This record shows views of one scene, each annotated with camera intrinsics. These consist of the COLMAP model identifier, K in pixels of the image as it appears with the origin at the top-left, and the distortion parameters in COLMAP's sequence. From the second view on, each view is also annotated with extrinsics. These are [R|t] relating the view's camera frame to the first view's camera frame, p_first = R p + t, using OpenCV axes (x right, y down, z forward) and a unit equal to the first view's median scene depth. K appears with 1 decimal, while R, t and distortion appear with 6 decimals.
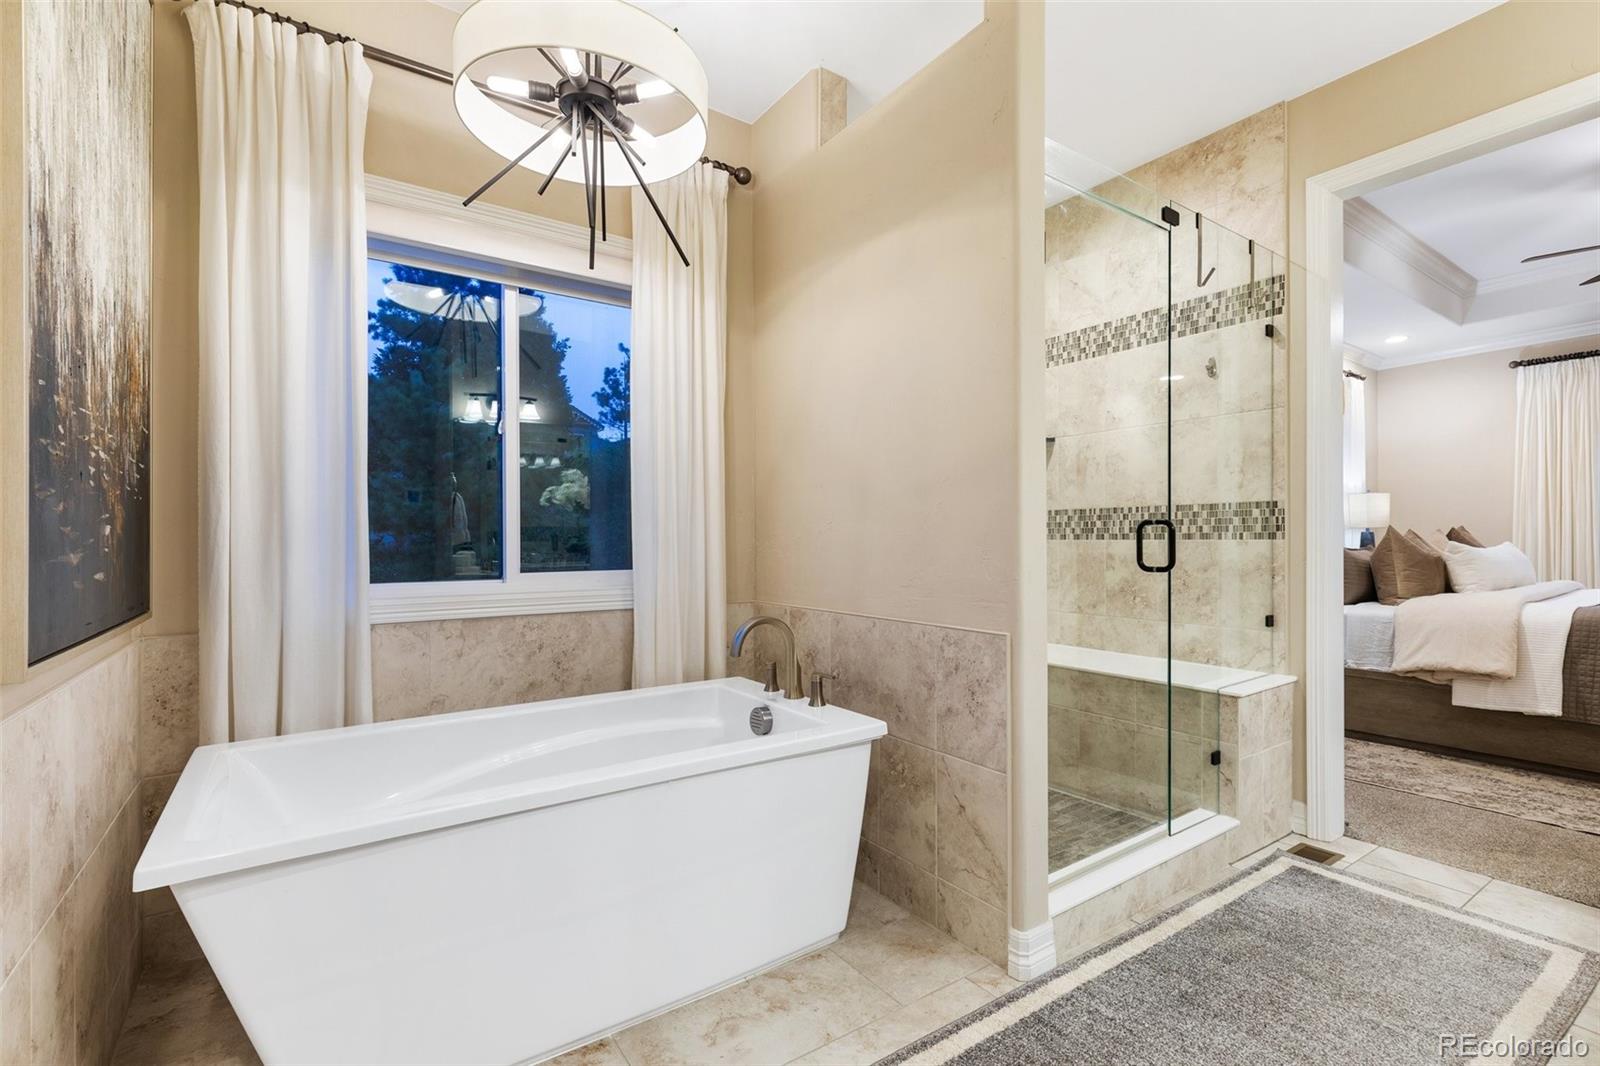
lens RADIAL K [[713.2, 0, 797.3], [0, 713.2, 534.8], [0, 0, 1]] dist [0.001584, 0.000280]
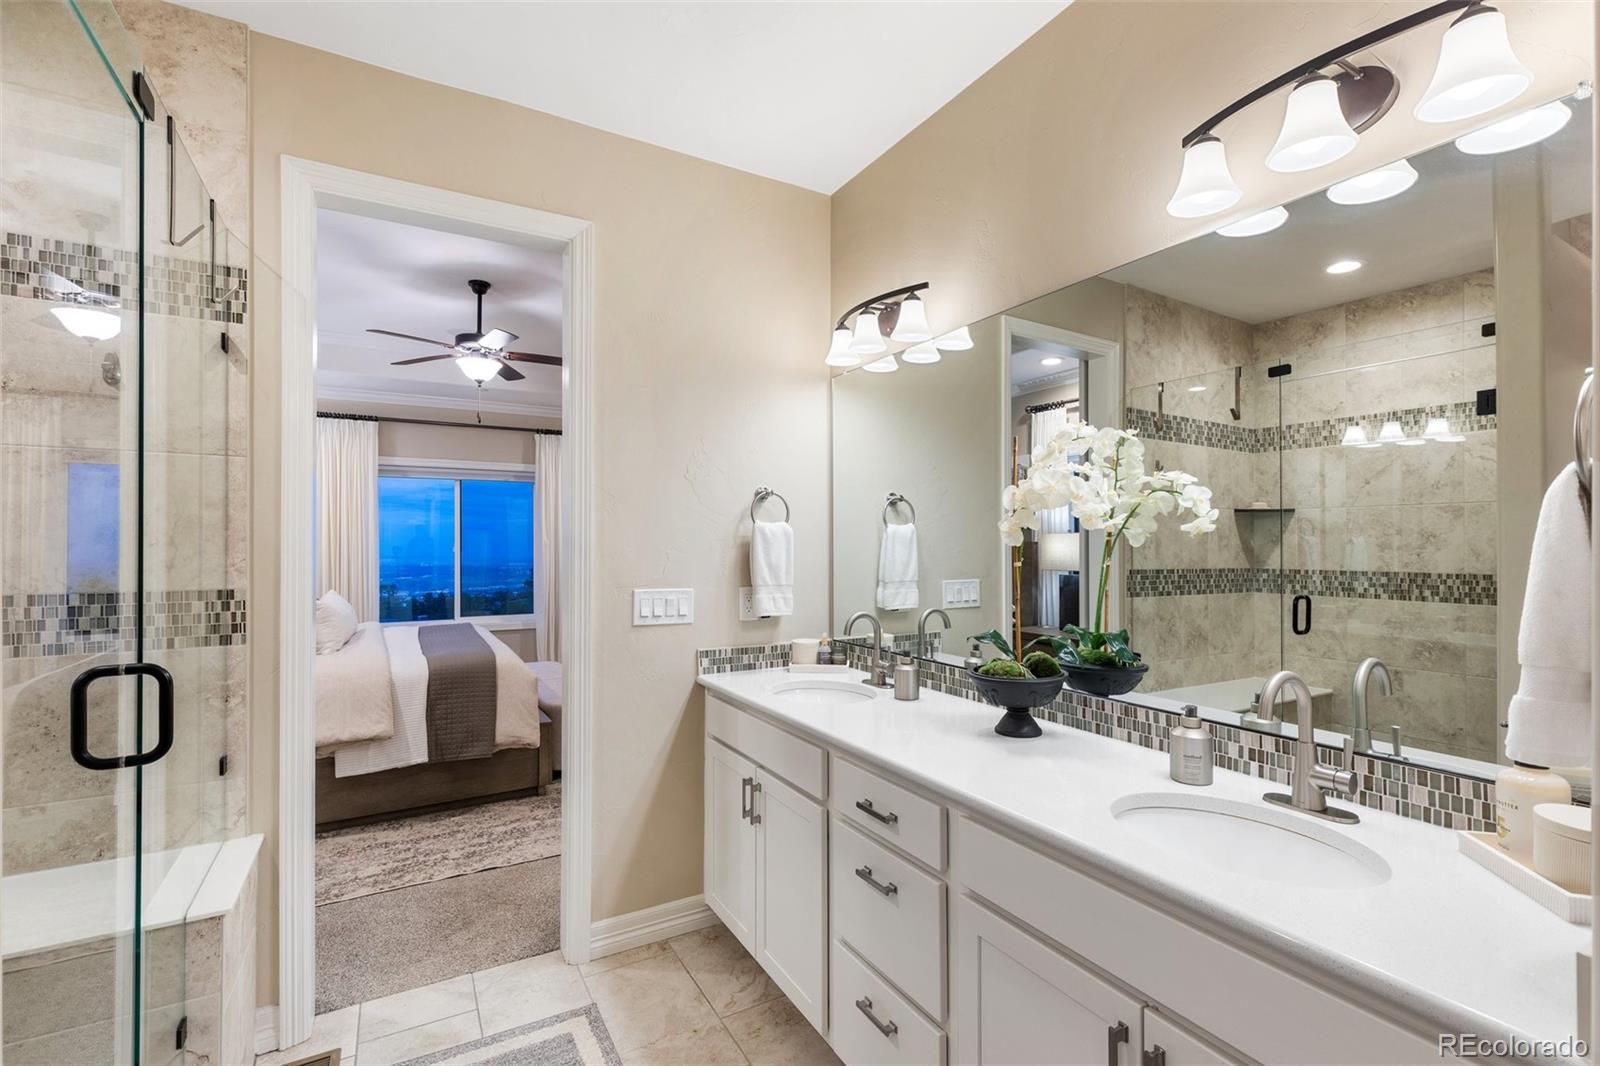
lens RADIAL K [[713.2, 0, 799.2], [0, 713.2, 539.8], [0, 0, 1]] dist [0.001584, 0.000280]
pose [[0.081791, 0.008411, 0.996614, 0.023012], [0.002832, 0.999958, -0.008672, -0.088082], [-0.996645, 0.003531, 0.081764, 0.392734]]
